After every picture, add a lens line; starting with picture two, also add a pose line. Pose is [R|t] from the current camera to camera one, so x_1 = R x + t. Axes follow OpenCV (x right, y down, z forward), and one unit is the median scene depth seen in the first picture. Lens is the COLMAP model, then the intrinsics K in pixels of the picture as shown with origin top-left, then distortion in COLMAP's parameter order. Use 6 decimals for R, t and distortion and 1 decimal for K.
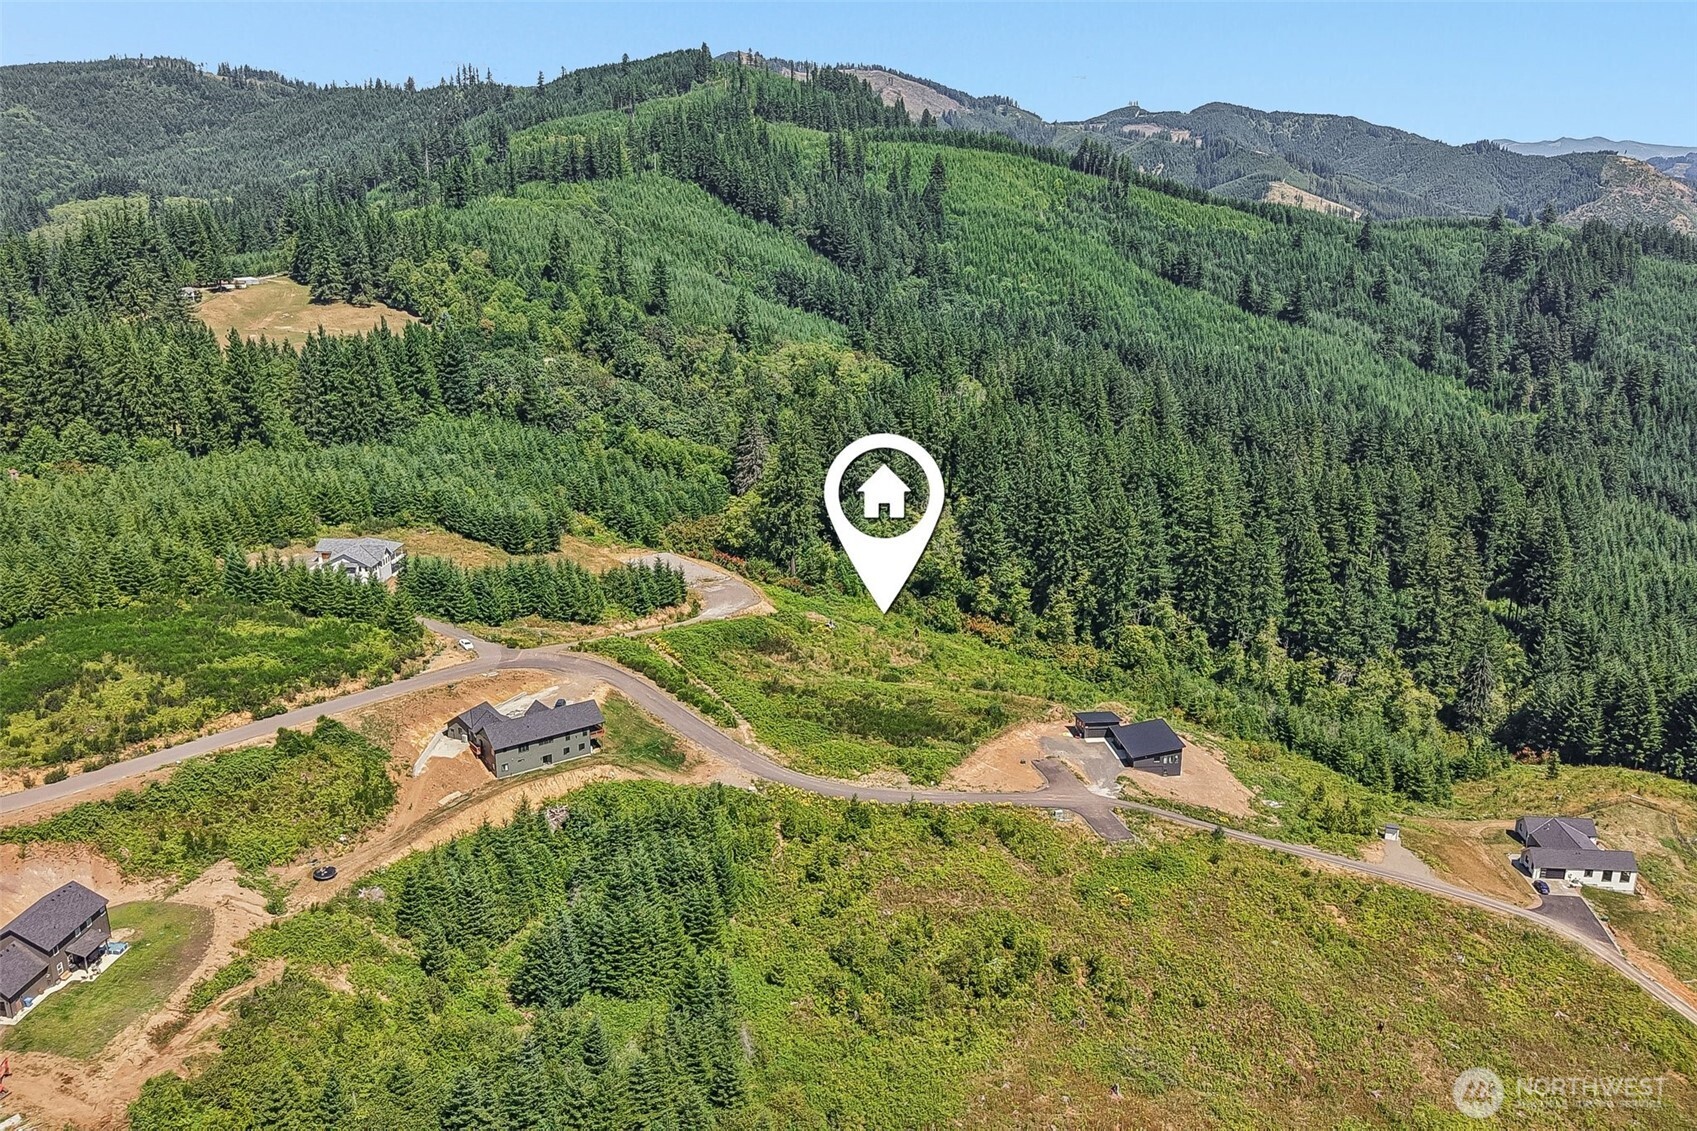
lens RADIAL K [[1302.4, 0, 848.5], [0, 1302.4, 565.5], [0, 0, 1]] dist [0.124625, -0.229389]
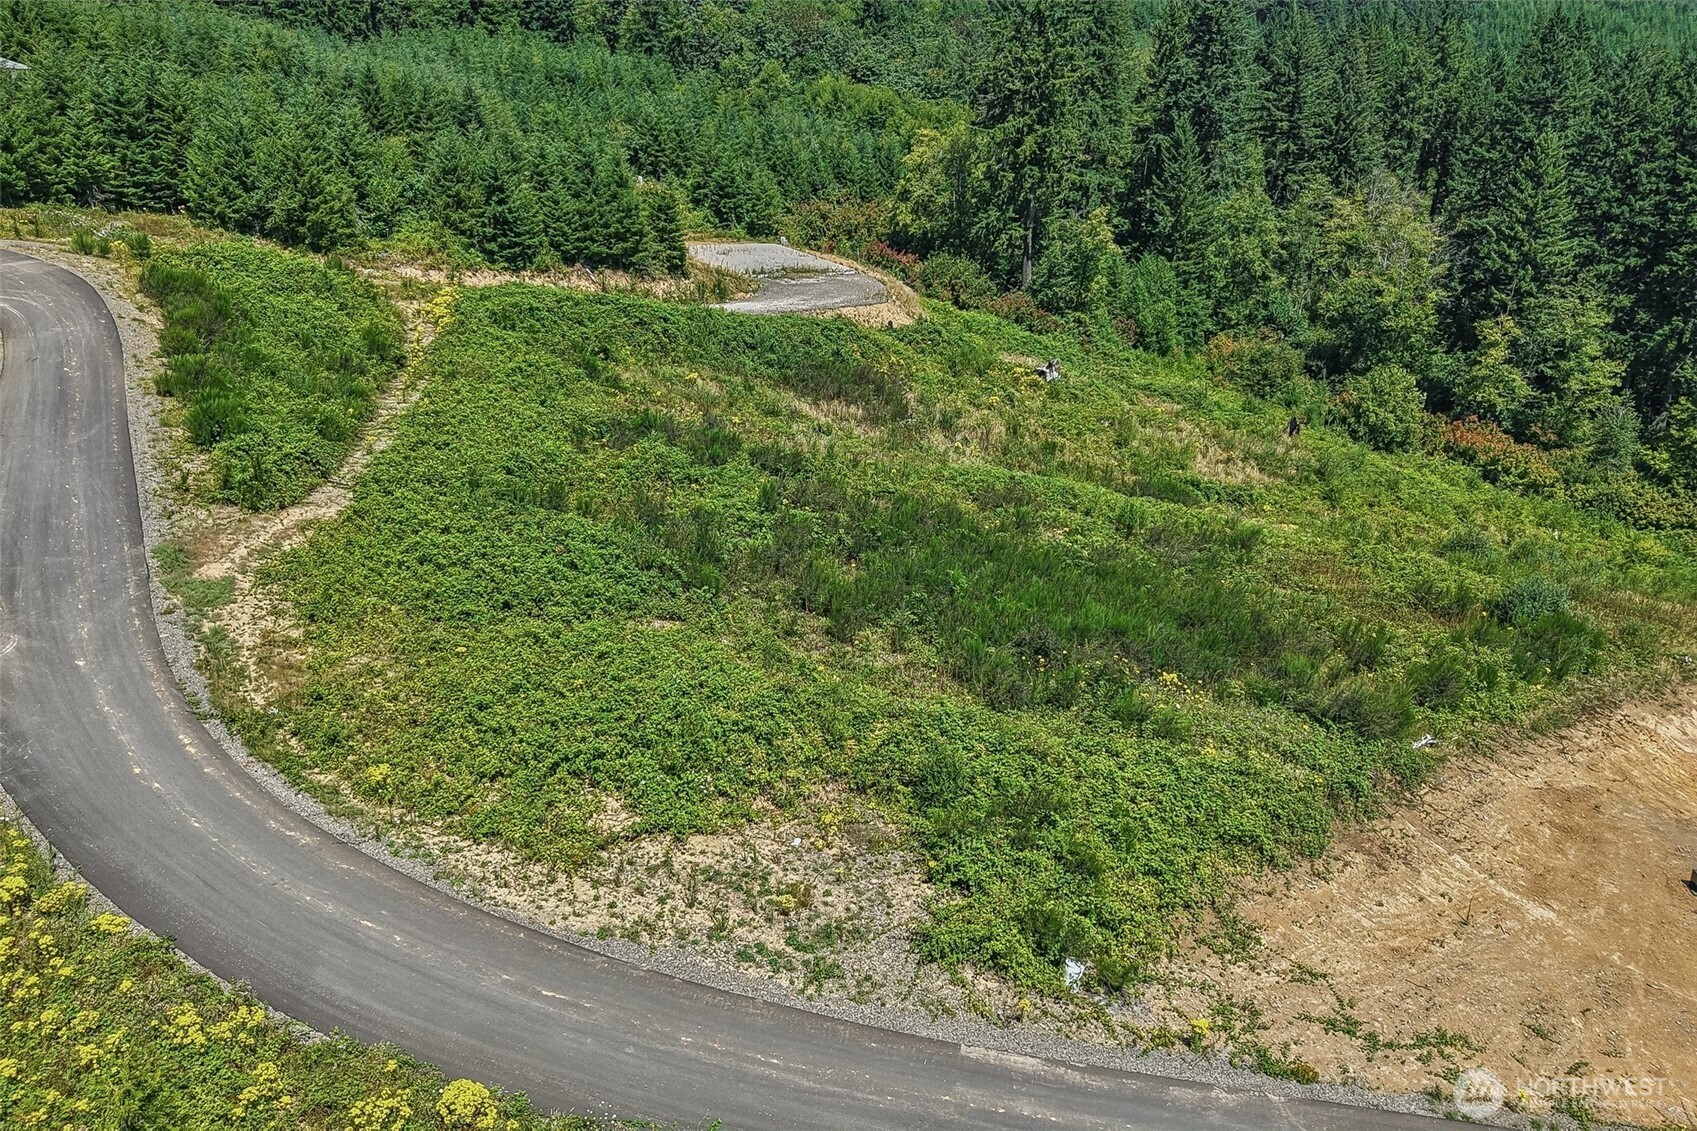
lens RADIAL K [[1351.5, 0, 848.5], [0, 1351.5, 565.5], [0, 0, 1]] dist [-0.000773, 0.000967]
pose [[0.944863, 0.110569, -0.308235, 0.052758], [-0.094637, 0.993307, 0.066215, 0.073804], [0.313493, -0.033393, 0.949003, 0.551218]]
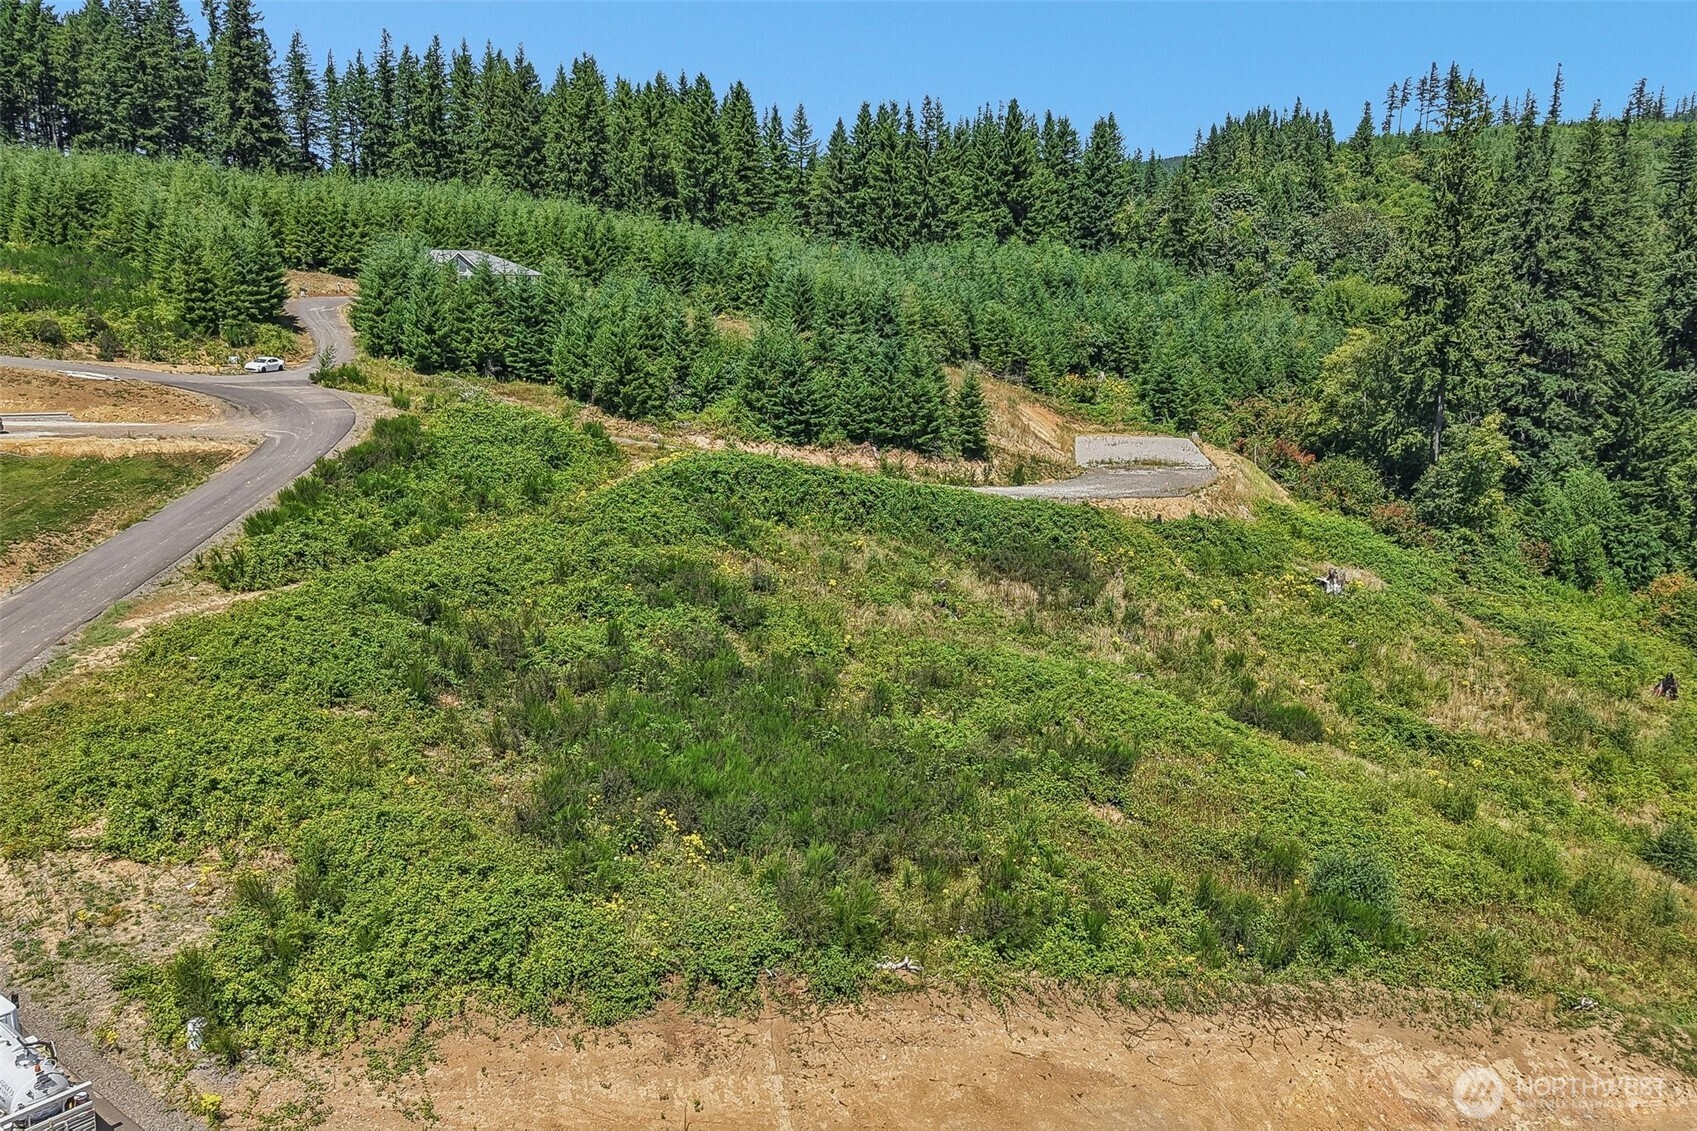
lens RADIAL K [[1302.4, 0, 848.5], [0, 1302.4, 565.5], [0, 0, 1]] dist [0.124625, -0.229389]
pose [[0.659349, 0.150952, -0.736527, 0.142958], [-0.212580, 0.977093, 0.009952, 0.058246], [0.721158, 0.150010, 0.676334, 0.611865]]
